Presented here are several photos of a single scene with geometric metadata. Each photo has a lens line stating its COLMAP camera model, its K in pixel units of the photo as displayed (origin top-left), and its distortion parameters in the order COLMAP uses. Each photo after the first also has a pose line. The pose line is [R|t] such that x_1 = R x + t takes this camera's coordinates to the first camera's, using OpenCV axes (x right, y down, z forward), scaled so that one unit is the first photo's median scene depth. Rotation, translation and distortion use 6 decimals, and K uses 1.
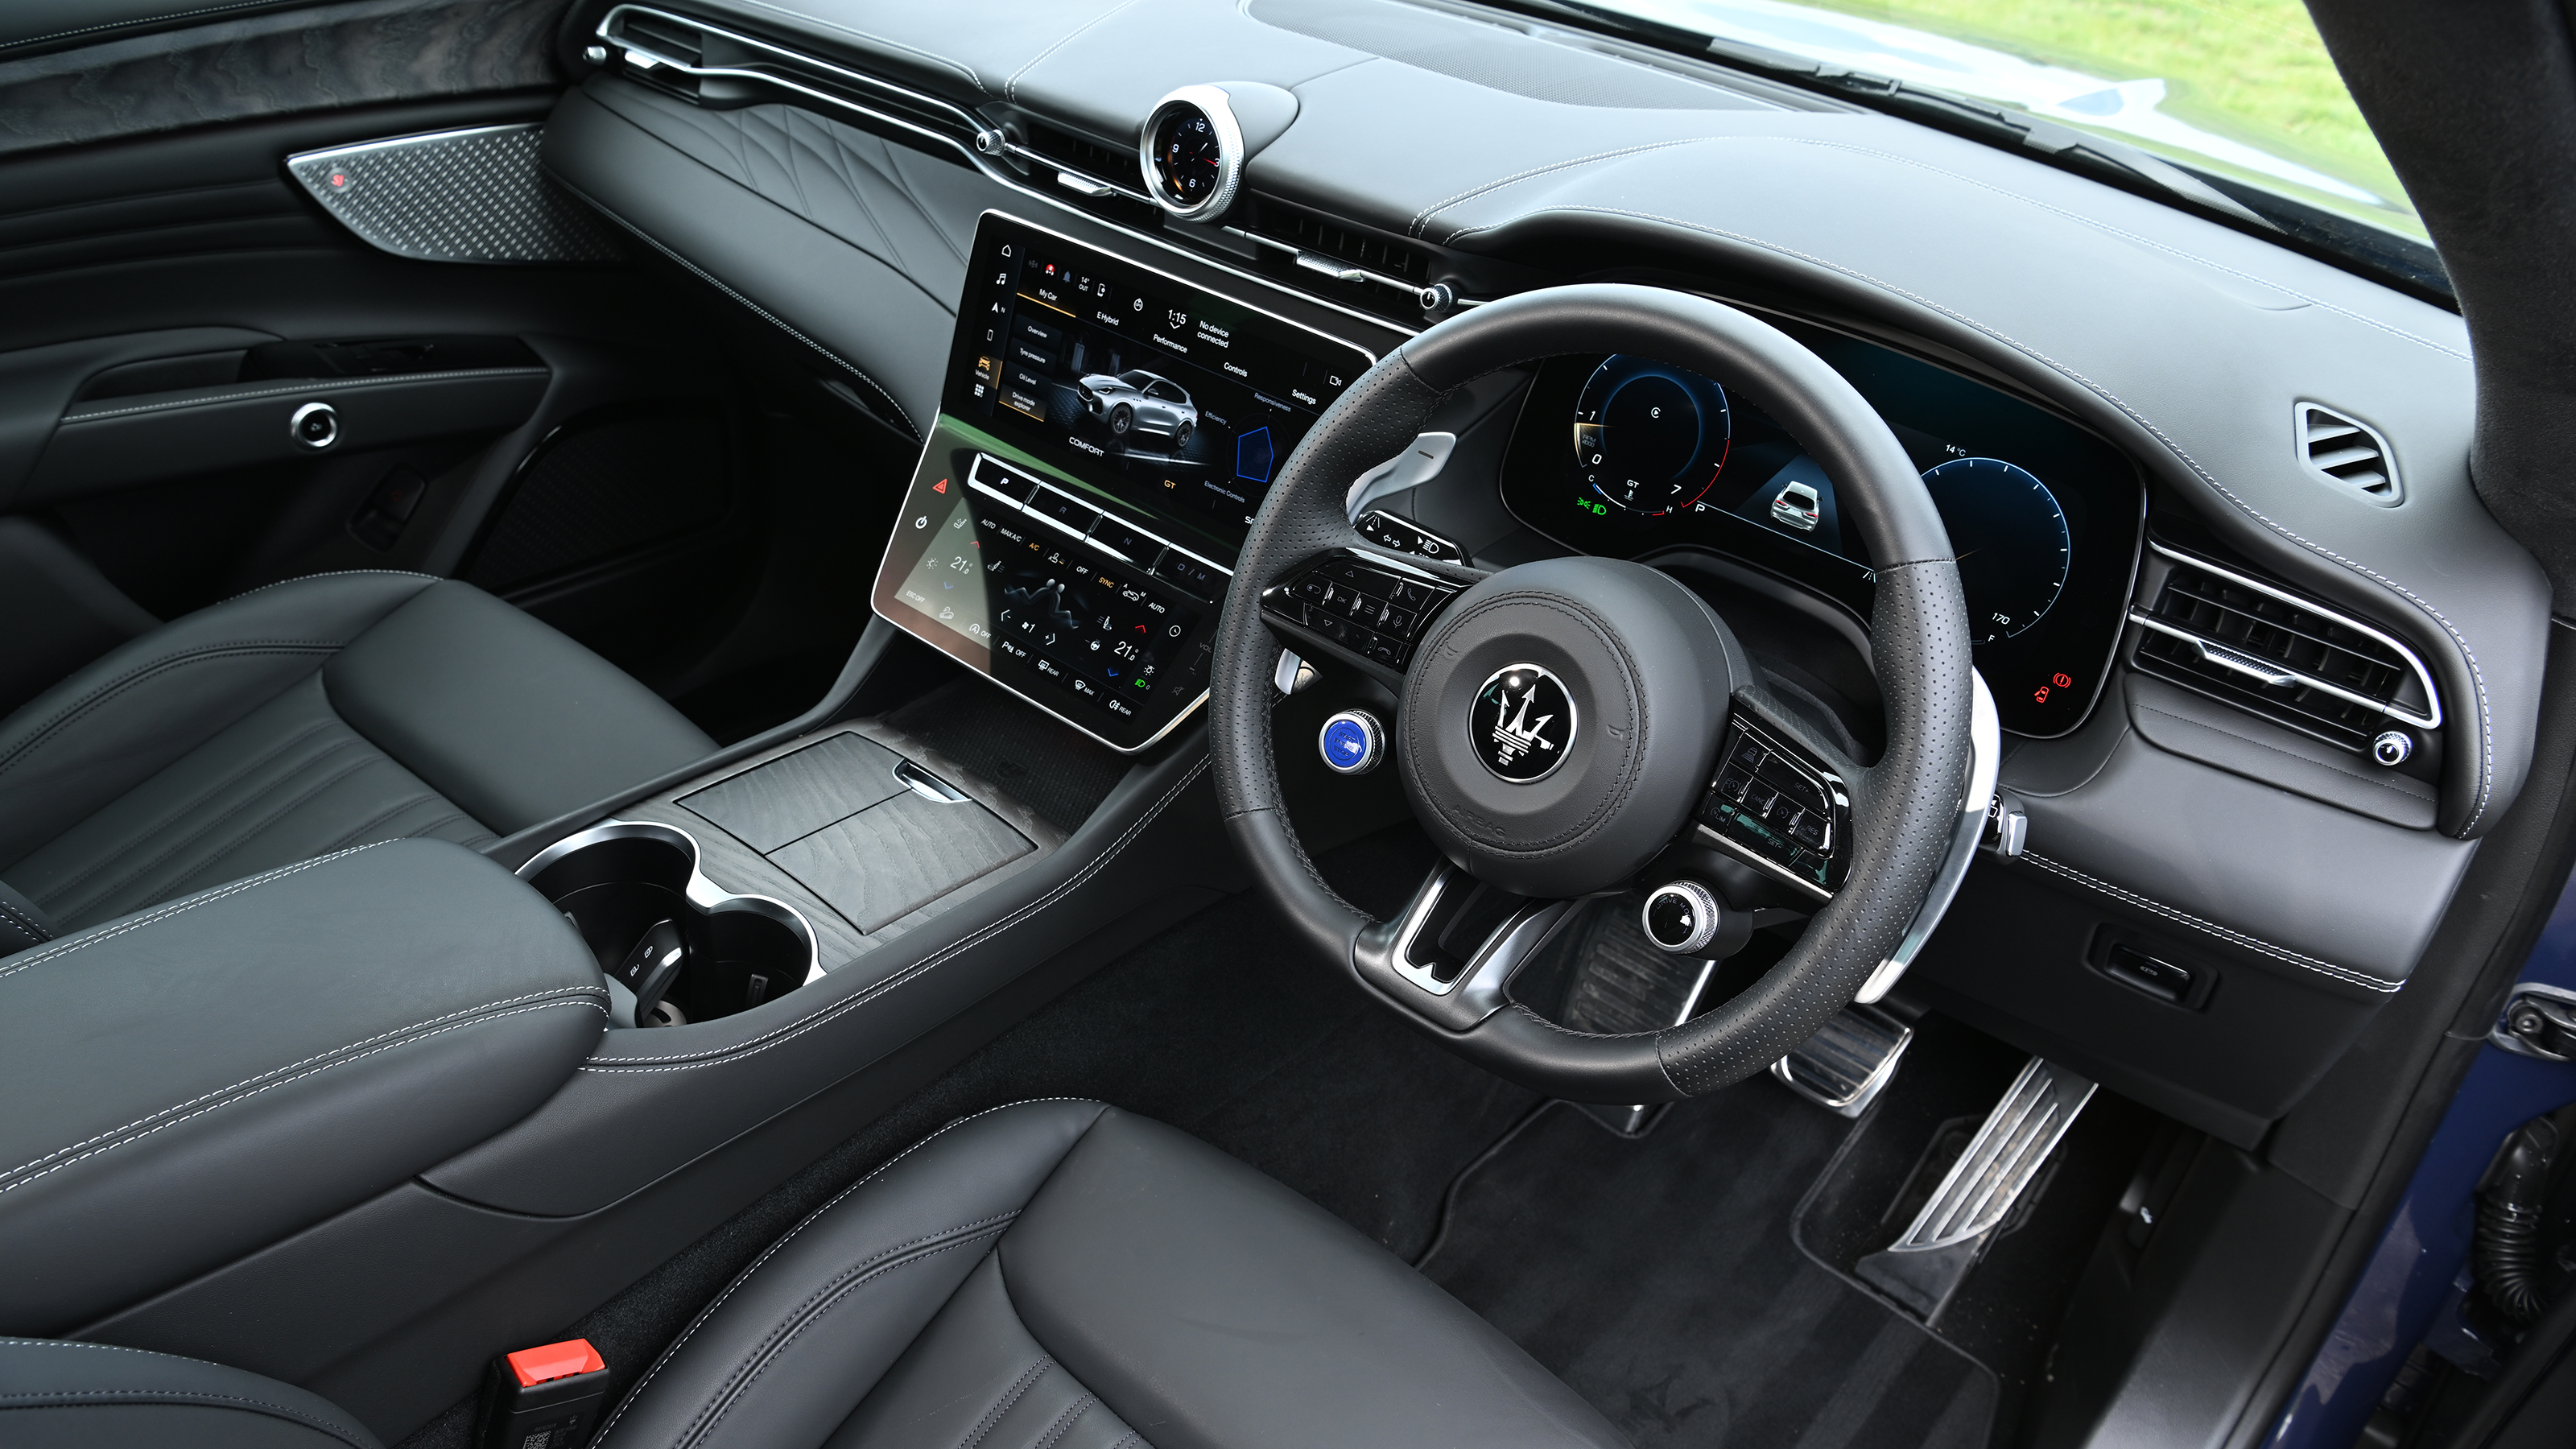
lens RADIAL K [[1912.6, 0, 1283.0], [0, 1912.6, 736.5], [0, 0, 1]] dist [-0.001865, -0.002694]
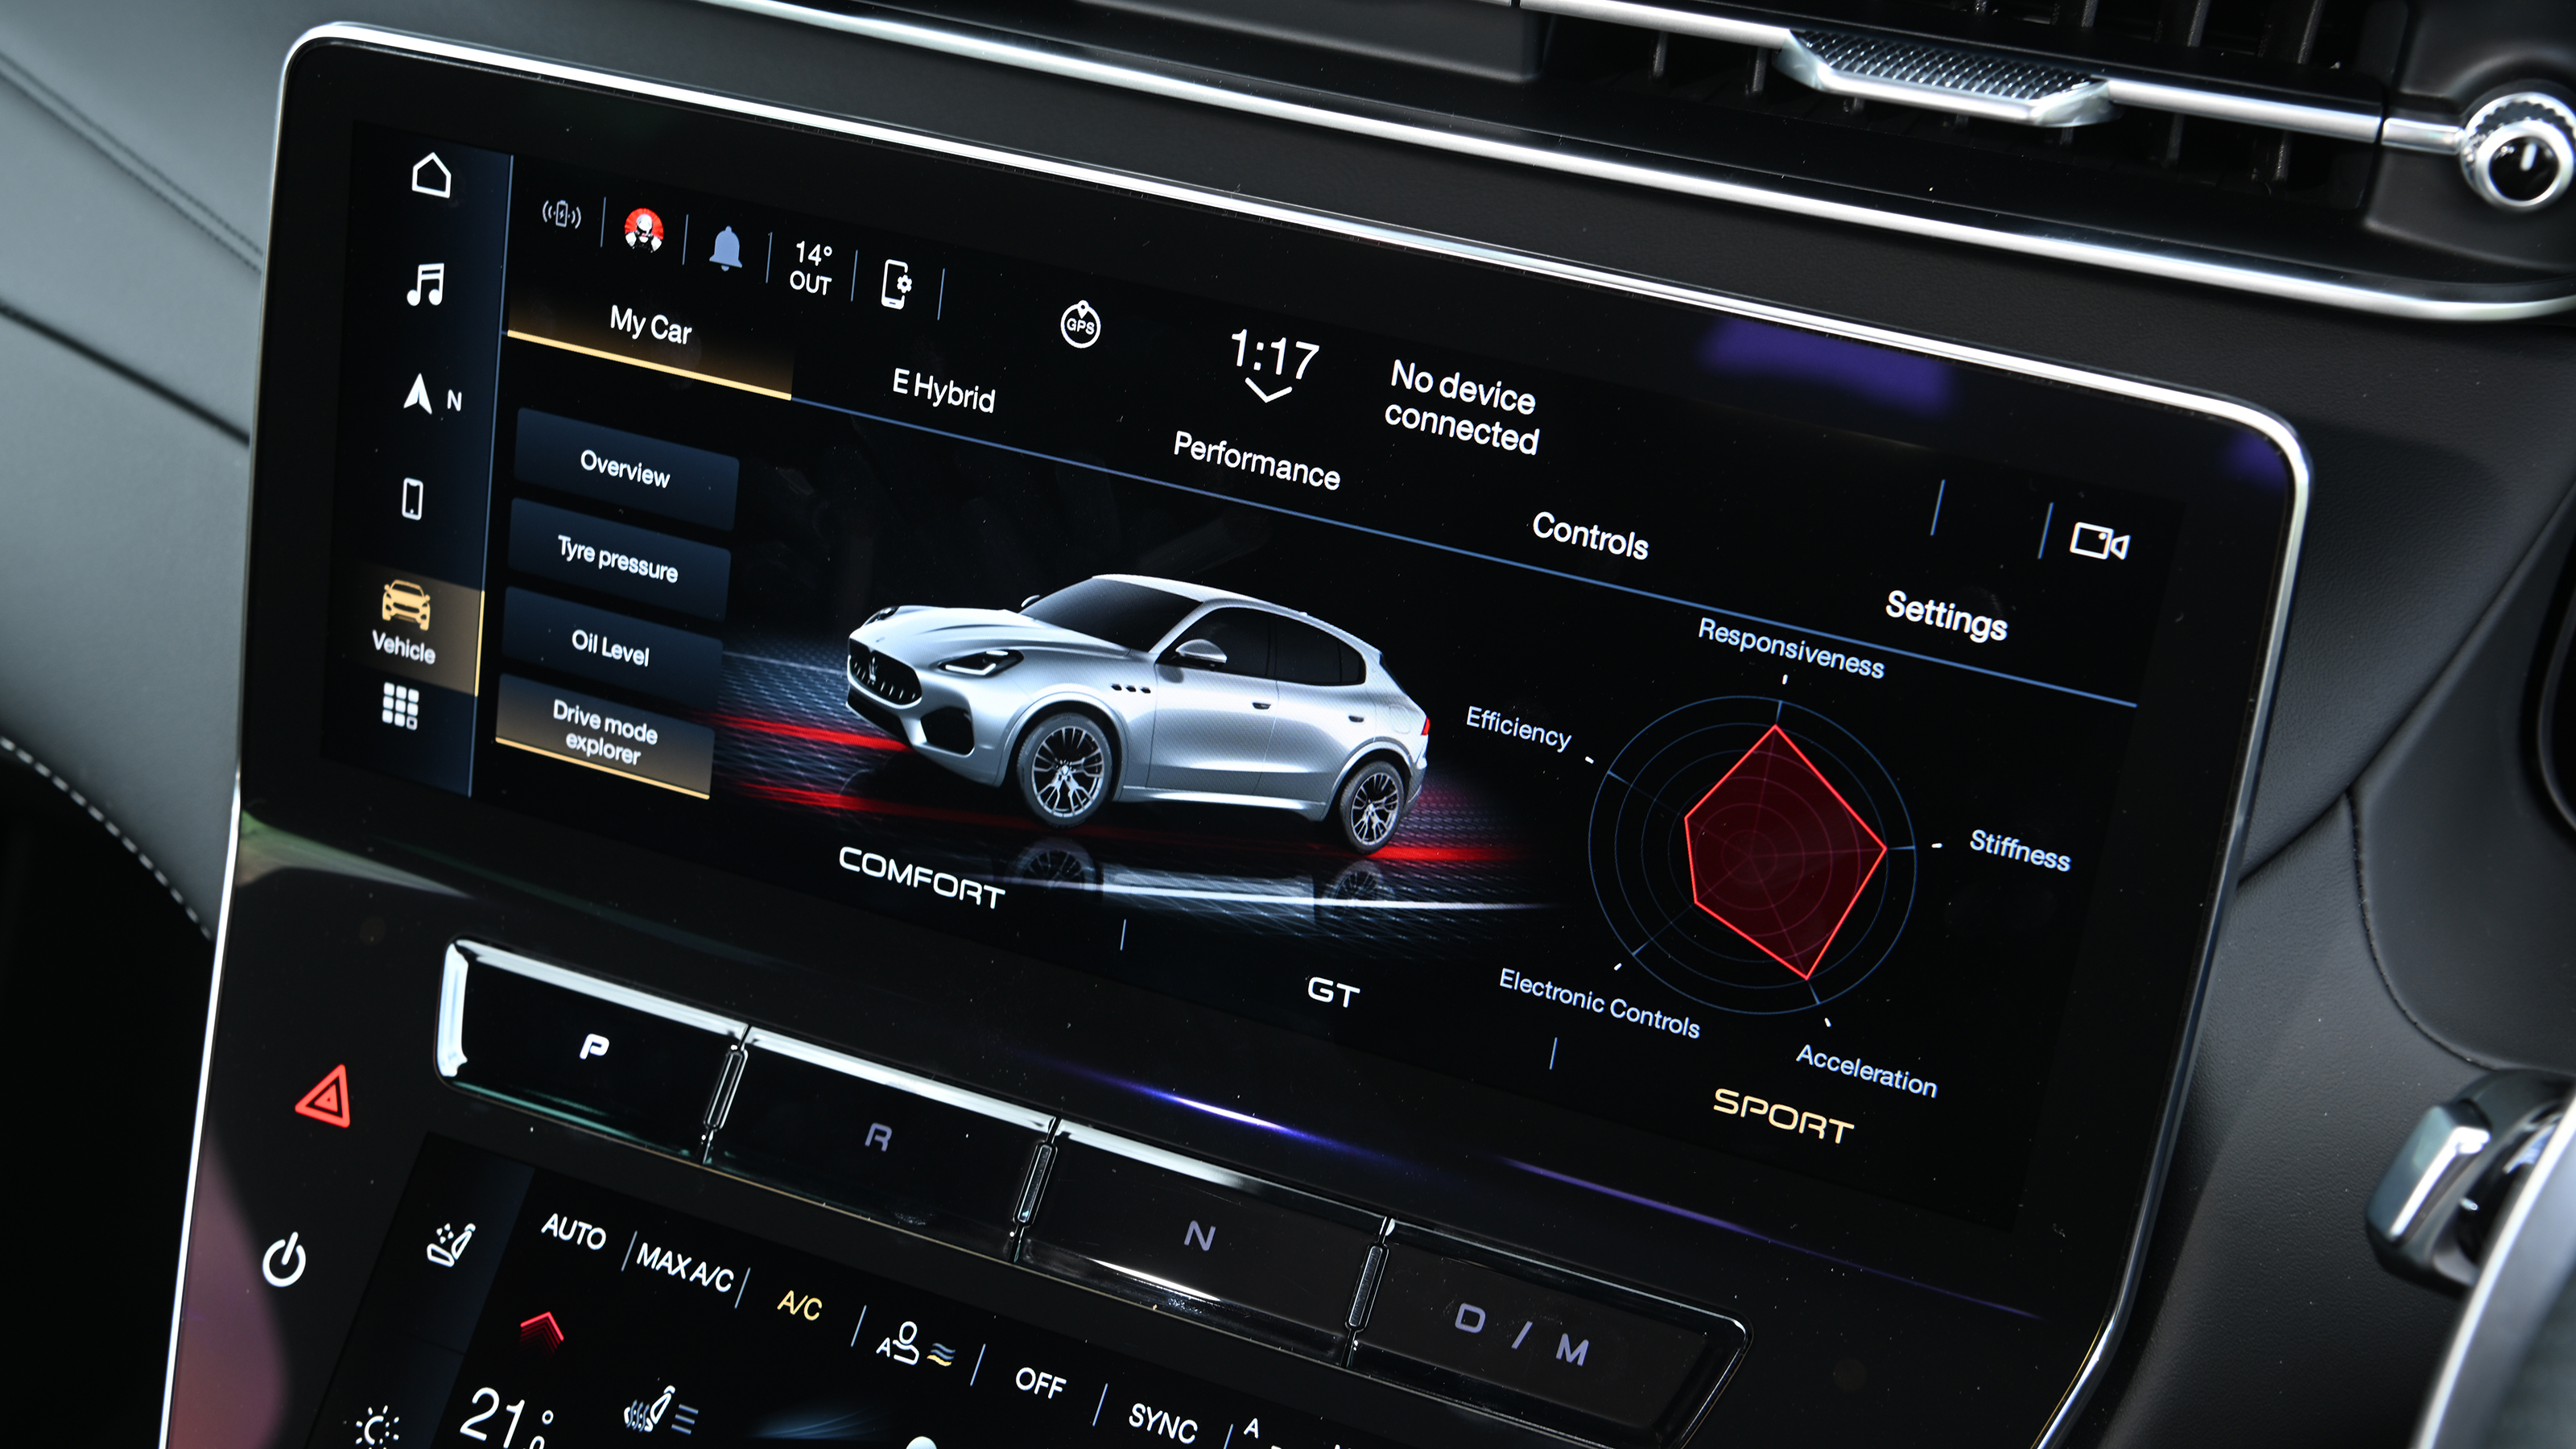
lens RADIAL K [[3578.2, 0, 1291.4], [0, 3578.2, 711.6], [0, 0, 1]] dist [-0.000196, 0.000000]
pose [[0.955573, -0.192971, 0.222807, -0.161772], [0.194543, 0.980778, 0.015086, -0.174852], [-0.221436, 0.028930, 0.974746, 0.527120]]
